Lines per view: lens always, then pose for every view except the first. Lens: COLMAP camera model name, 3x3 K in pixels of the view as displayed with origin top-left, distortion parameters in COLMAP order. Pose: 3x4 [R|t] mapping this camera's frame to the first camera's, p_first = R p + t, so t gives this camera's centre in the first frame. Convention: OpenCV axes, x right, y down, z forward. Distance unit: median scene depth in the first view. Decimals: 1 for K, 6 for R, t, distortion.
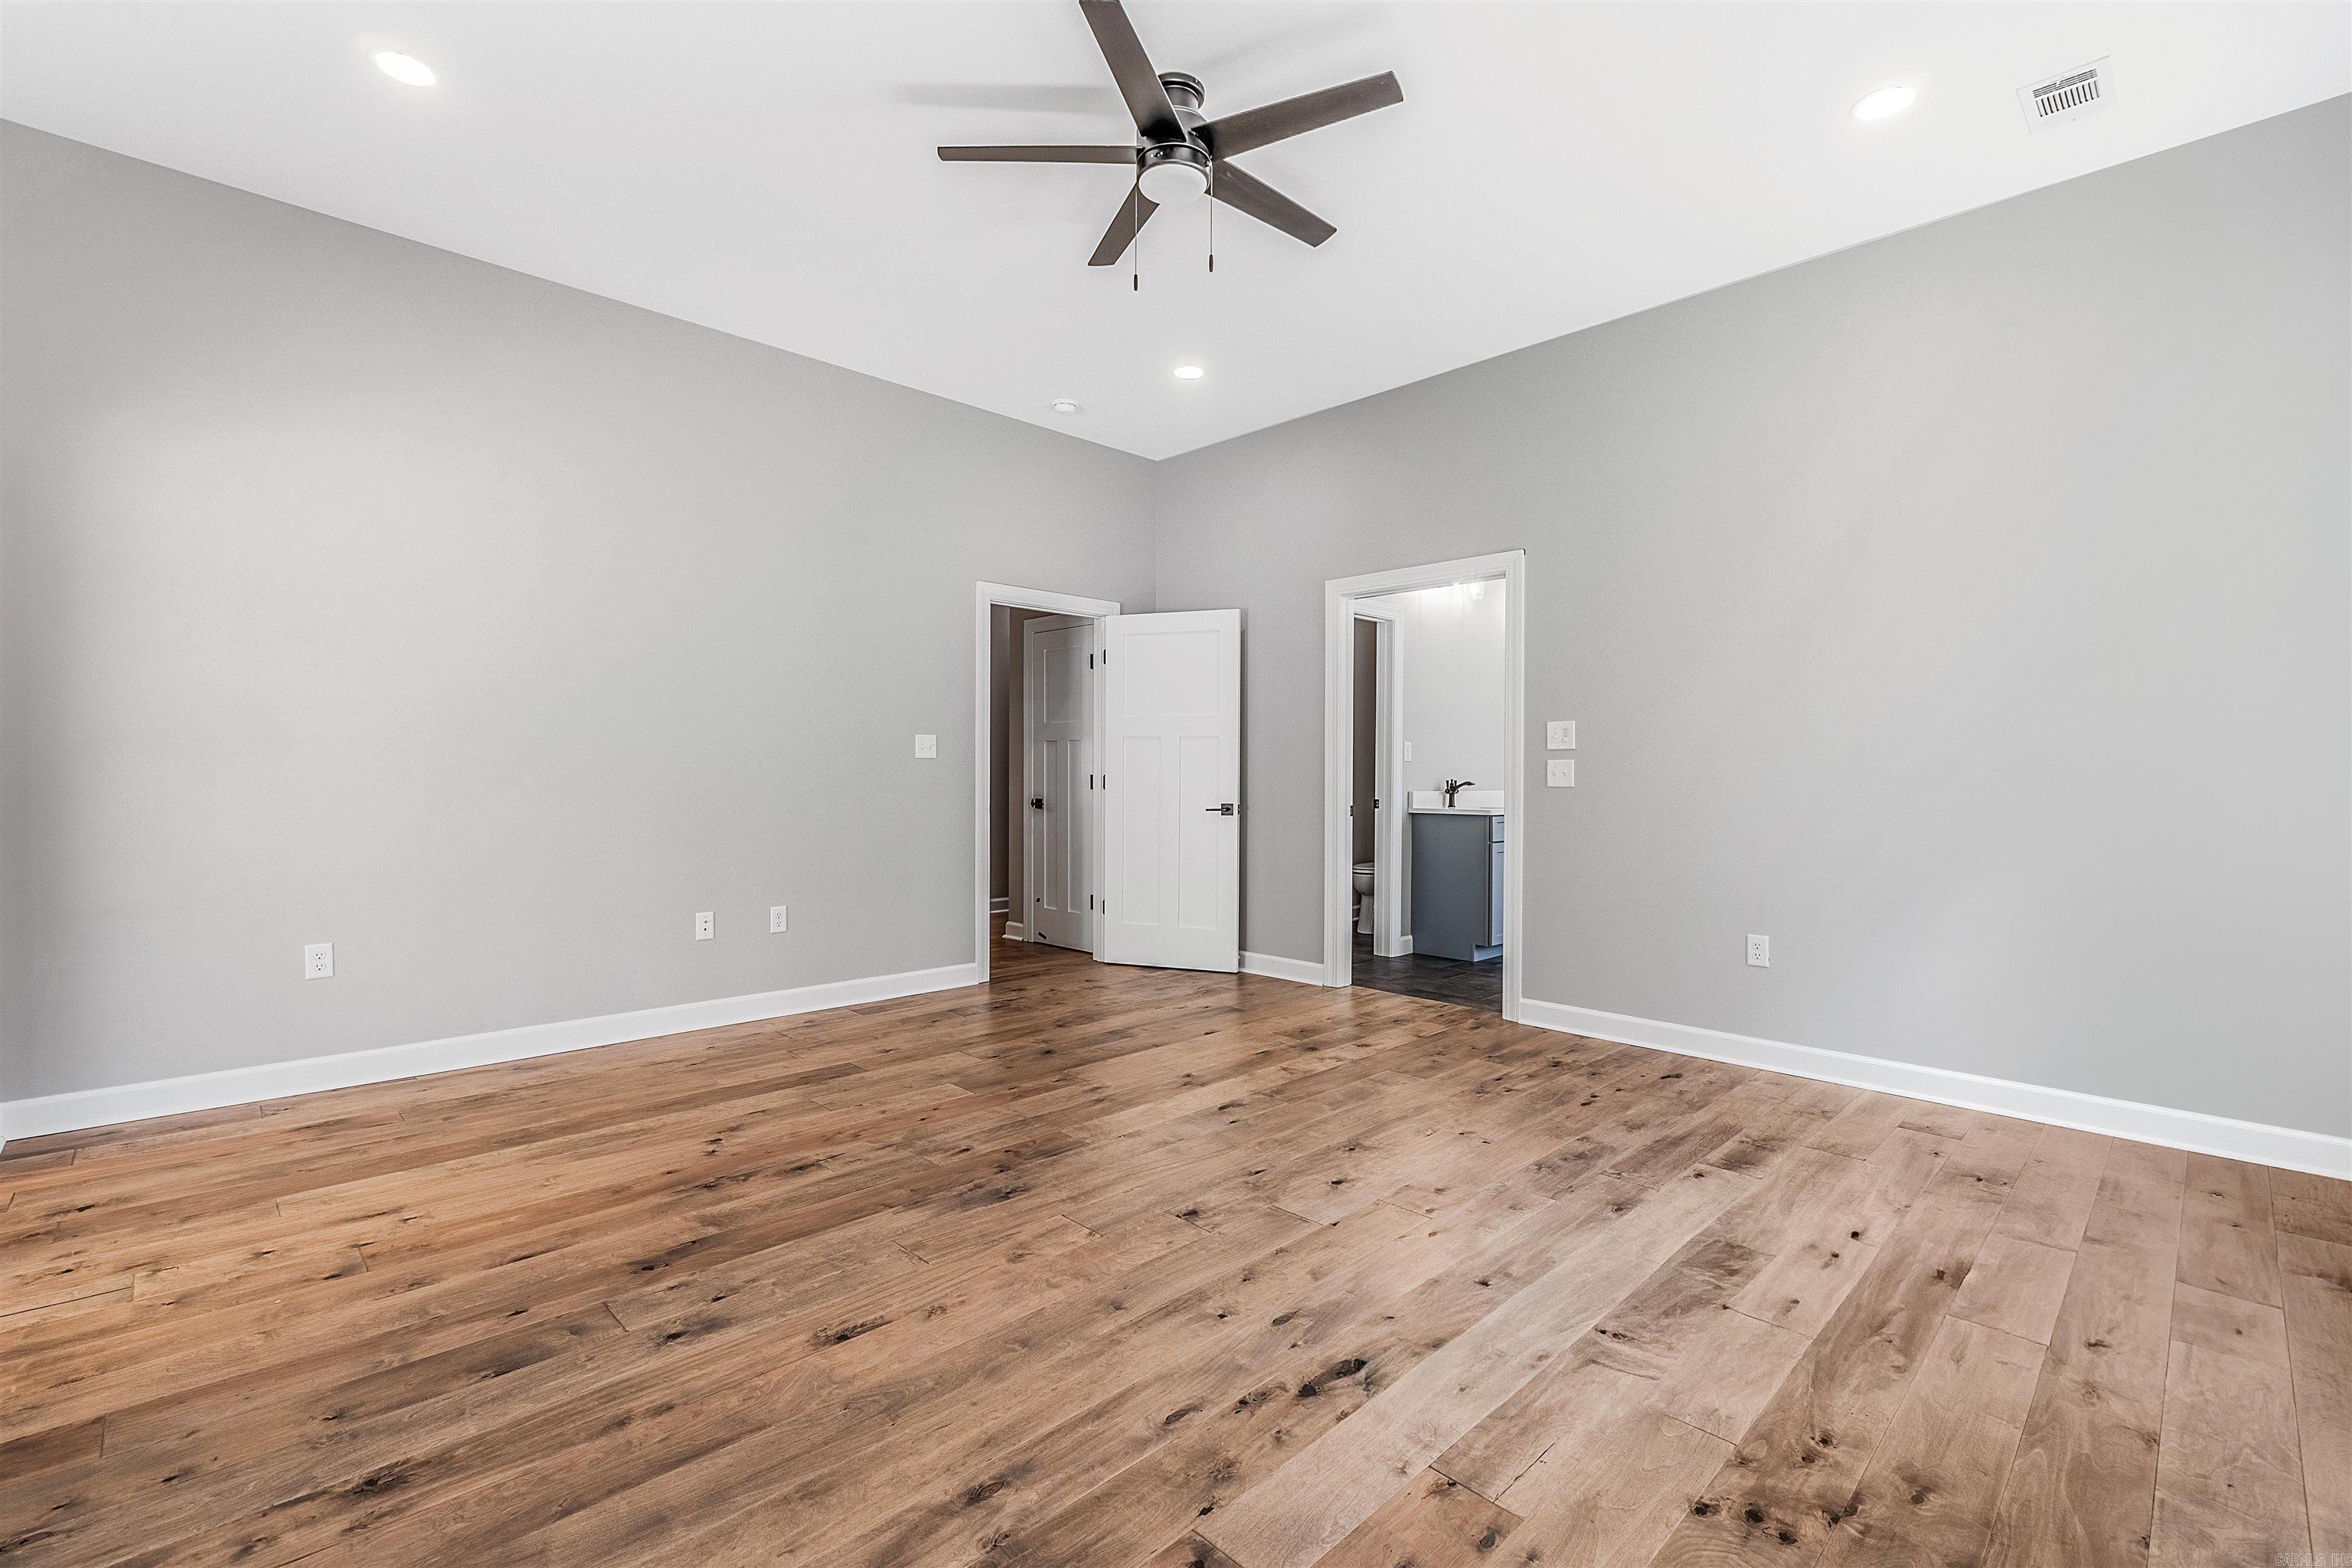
lens RADIAL K [[1013.5, 0, 1155.7], [0, 1013.5, 787.3], [0, 0, 1]] dist [-0.000353, 0.000133]
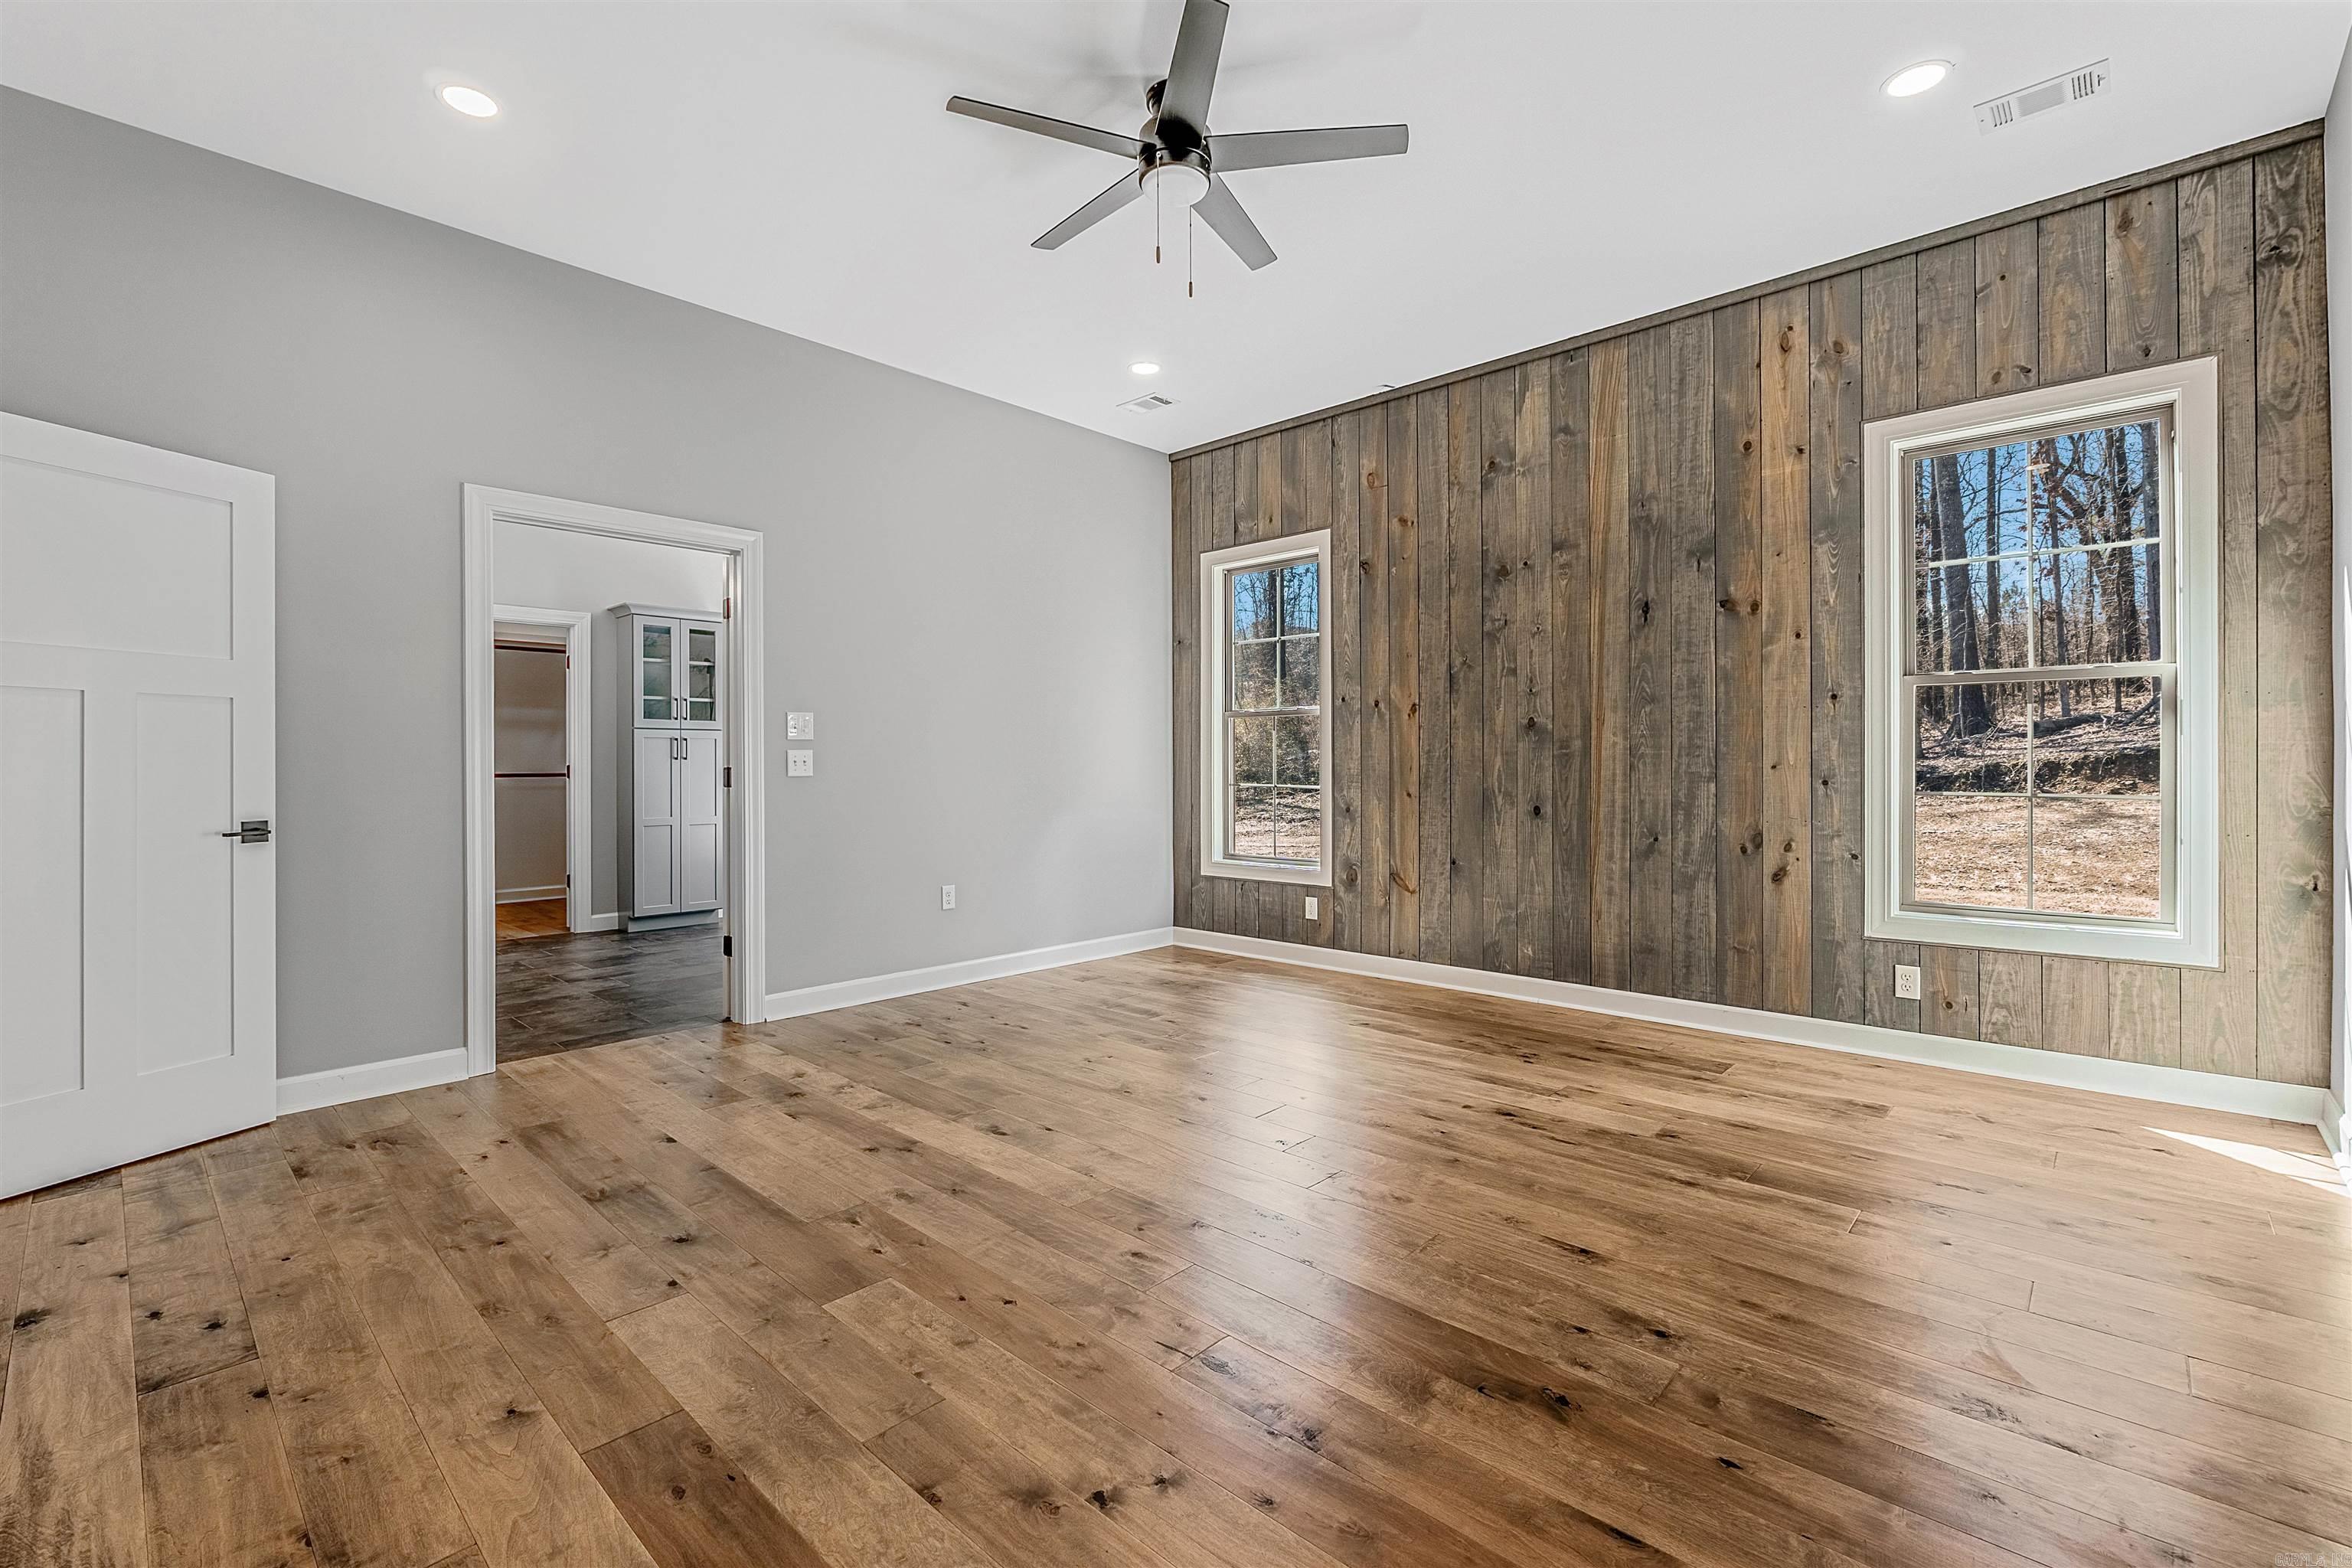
lens RADIAL K [[1013.5, 0, 1168.0], [0, 1013.5, 766.0], [0, 0, 1]] dist [-0.000353, 0.000133]
pose [[-0.042105, -0.005723, 0.999097, -0.861866], [0.017162, 0.999832, 0.006451, -0.014797], [-0.998966, 0.017418, -0.041999, 0.906760]]
